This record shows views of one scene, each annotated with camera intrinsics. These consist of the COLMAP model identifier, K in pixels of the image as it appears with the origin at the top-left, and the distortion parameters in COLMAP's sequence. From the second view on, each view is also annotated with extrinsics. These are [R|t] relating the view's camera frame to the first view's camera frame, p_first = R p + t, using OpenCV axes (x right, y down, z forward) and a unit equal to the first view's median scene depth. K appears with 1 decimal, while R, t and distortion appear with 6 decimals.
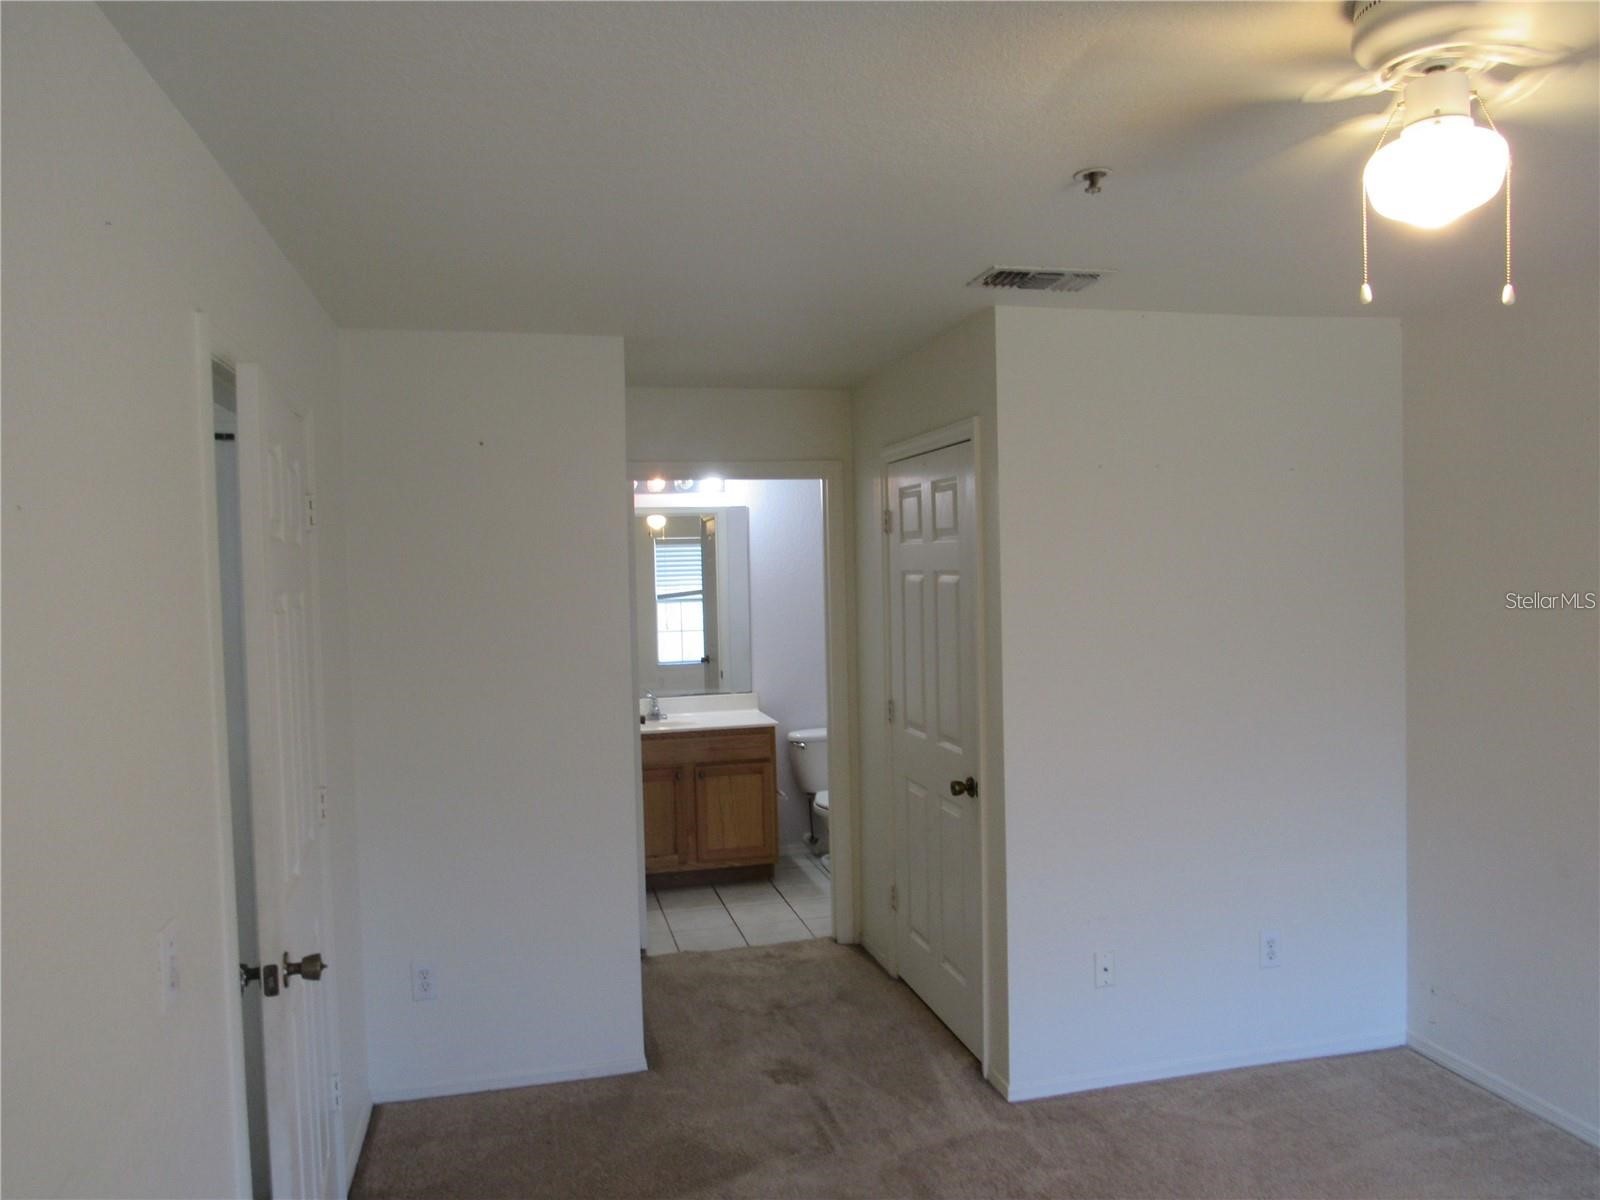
lens RADIAL K [[1142.6, 0, 800.2], [0, 1142.6, 601.3], [0, 0, 1]] dist [-0.039661, 0.007263]
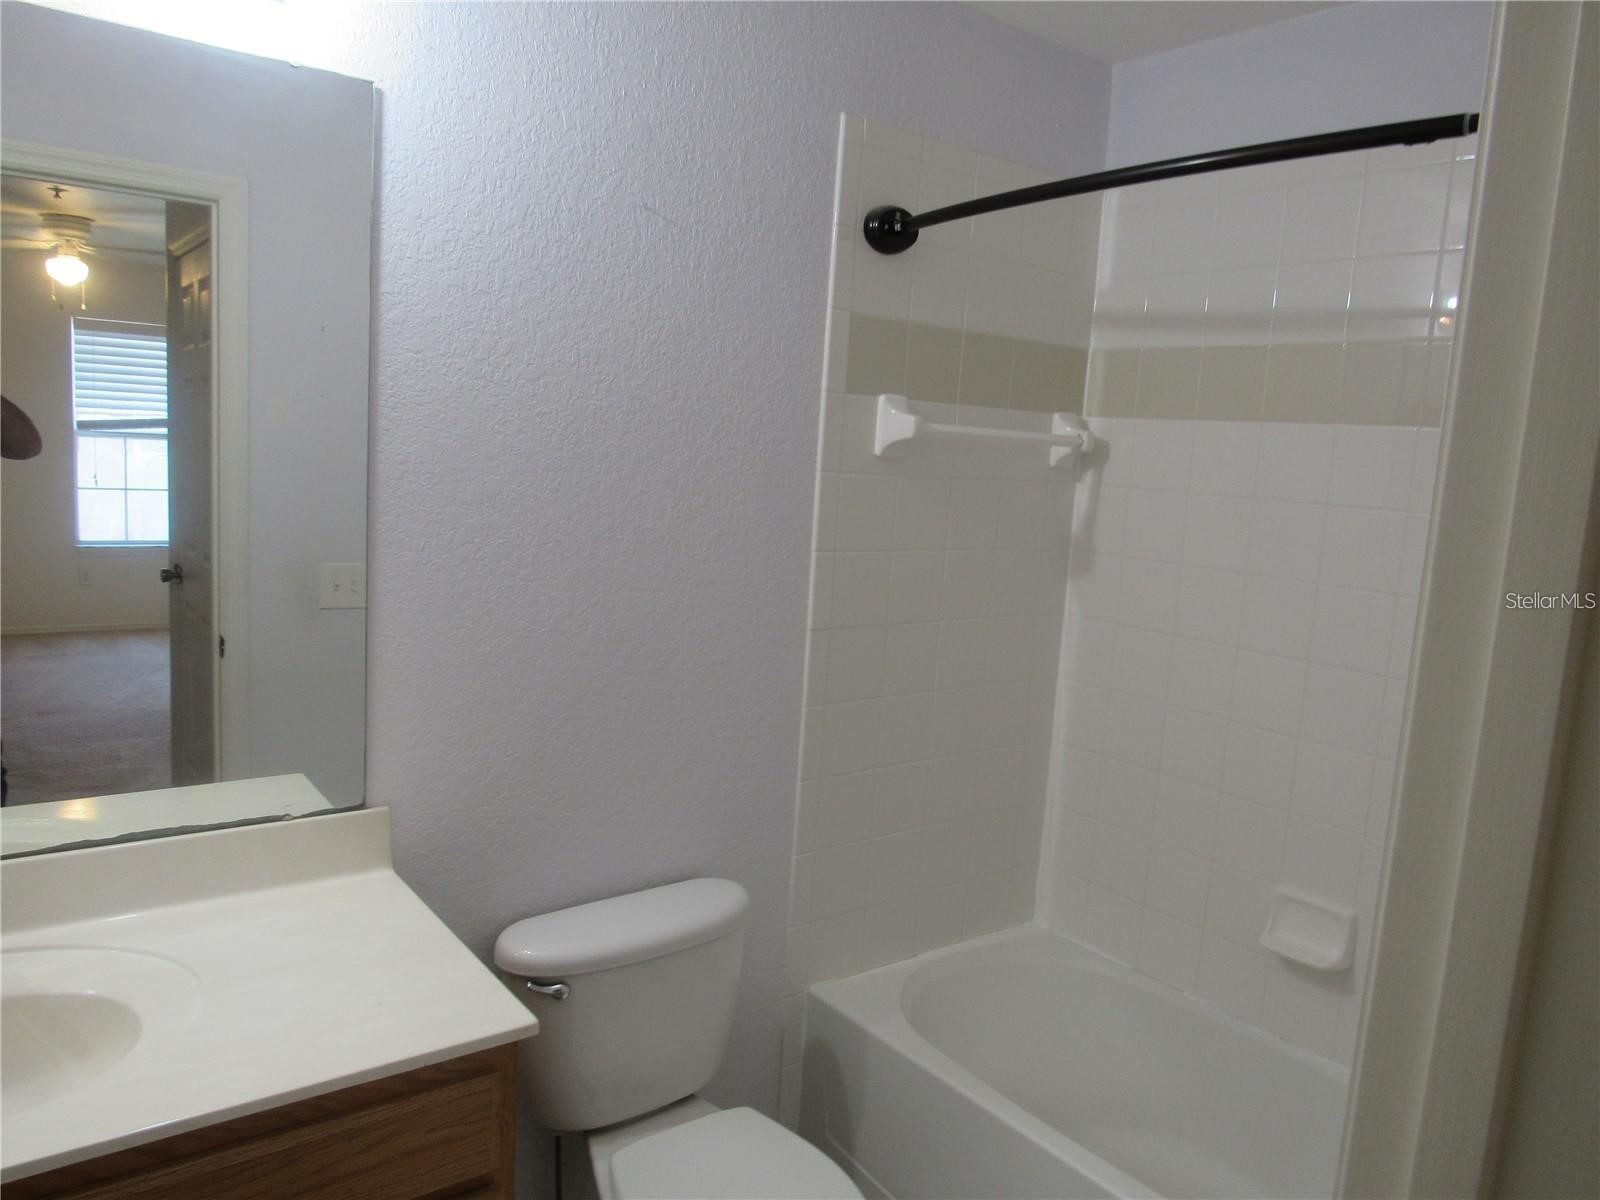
lens RADIAL K [[1142.6, 0, 800.2], [0, 1142.6, 597.1], [0, 0, 1]] dist [-0.039661, 0.007263]
pose [[0.909095, 0.027559, 0.415676, -0.030859], [-0.075407, 0.992213, 0.099134, -0.001765], [-0.409707, -0.121467, 0.904094, 0.356713]]
